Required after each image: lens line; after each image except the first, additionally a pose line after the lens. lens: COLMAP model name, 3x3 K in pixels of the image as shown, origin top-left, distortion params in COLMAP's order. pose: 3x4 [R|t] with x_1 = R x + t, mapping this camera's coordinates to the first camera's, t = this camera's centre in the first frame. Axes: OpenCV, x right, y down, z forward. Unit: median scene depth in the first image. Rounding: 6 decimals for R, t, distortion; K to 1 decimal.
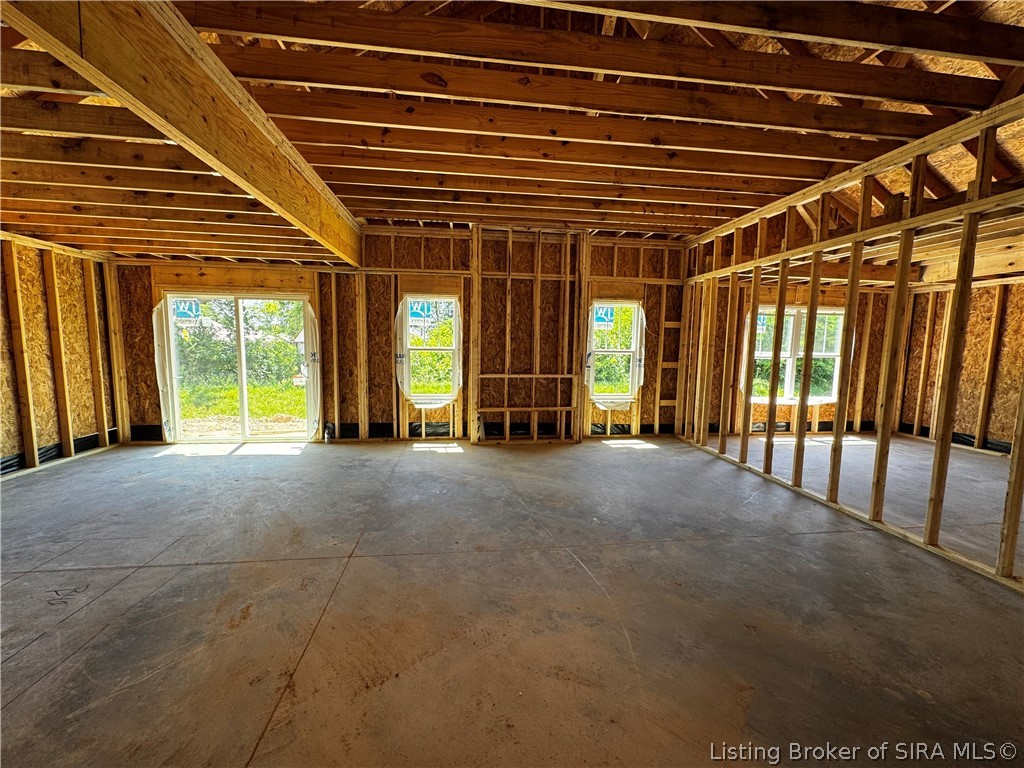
lens RADIAL K [[408.4, 0, 512.3], [0, 408.4, 383.3], [0, 0, 1]] dist [-0.002083, 0.000088]
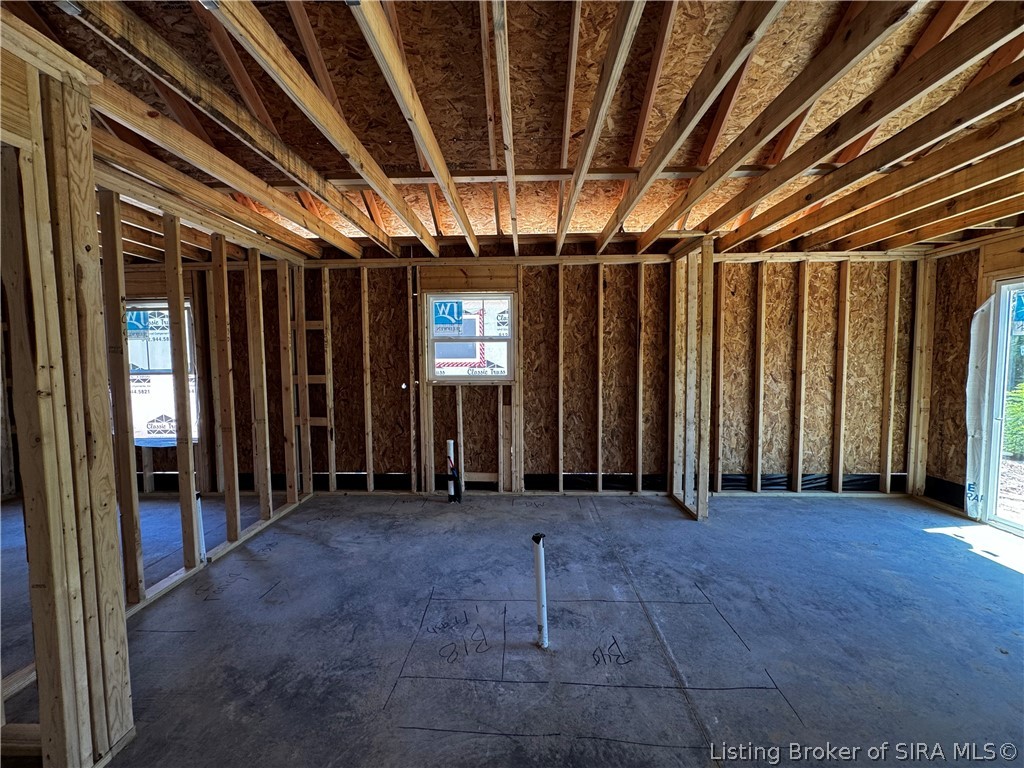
lens RADIAL K [[408.4, 0, 513.1], [0, 408.4, 383.8], [0, 0, 1]] dist [-0.002083, 0.000088]
pose [[-0.156906, 0.043913, -0.986637, -0.108260], [-0.096722, 0.993525, 0.059602, -0.034809], [0.982866, 0.104781, -0.151643, 0.388465]]
